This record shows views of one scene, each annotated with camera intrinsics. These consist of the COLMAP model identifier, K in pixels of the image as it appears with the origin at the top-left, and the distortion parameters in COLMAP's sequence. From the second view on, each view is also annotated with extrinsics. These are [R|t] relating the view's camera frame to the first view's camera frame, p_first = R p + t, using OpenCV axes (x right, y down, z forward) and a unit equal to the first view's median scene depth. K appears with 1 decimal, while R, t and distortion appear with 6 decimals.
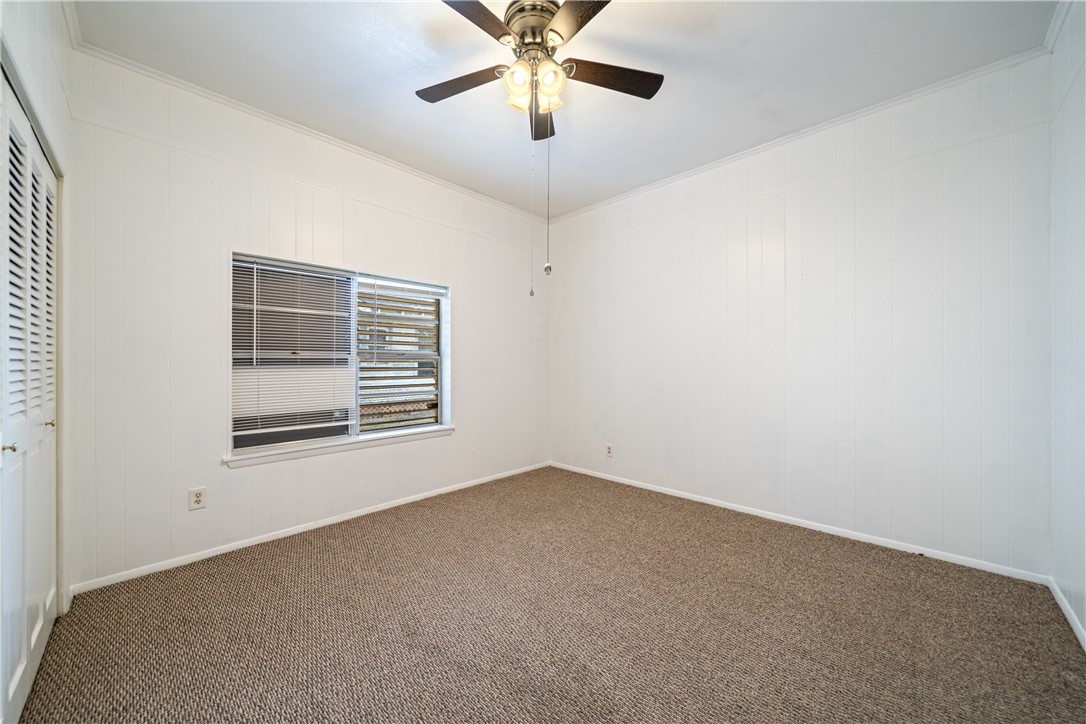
lens RADIAL K [[400.2, 0, 539.9], [0, 400.2, 367.3], [0, 0, 1]] dist [0.000981, 0.000370]
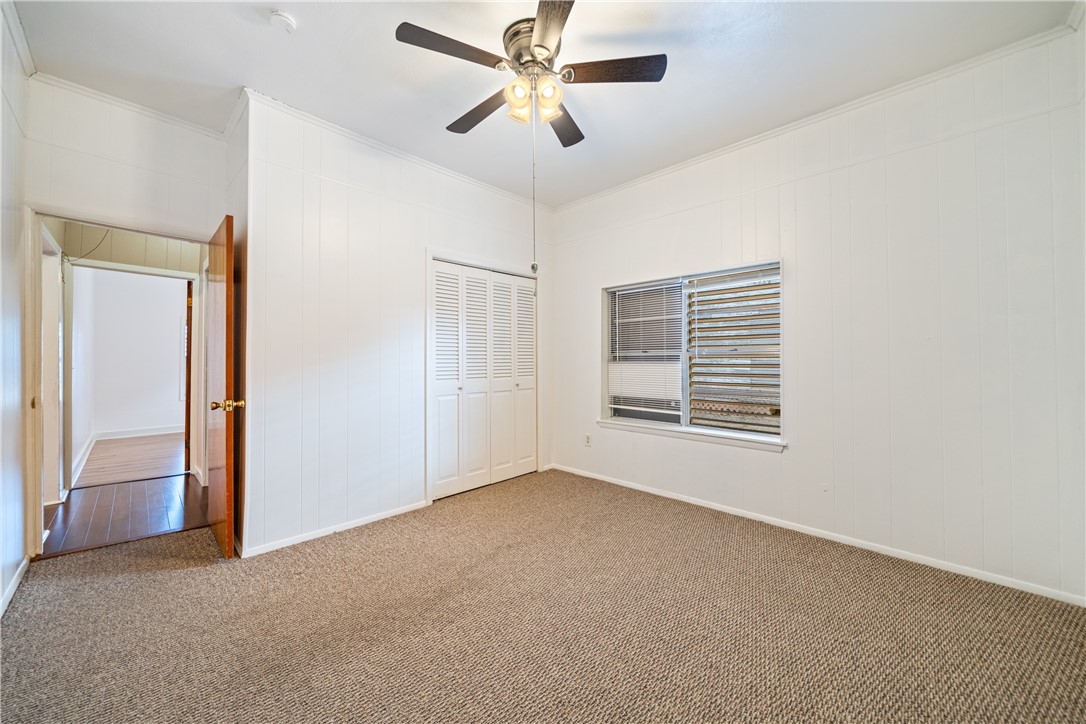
lens RADIAL K [[400.2, 0, 547.0], [0, 400.2, 357.6], [0, 0, 1]] dist [0.000981, 0.000370]
pose [[-0.019650, -0.009185, -0.999765, 0.664230], [-0.007313, 0.999932, -0.009043, -0.002458], [0.999780, 0.007133, -0.019716, 0.679171]]
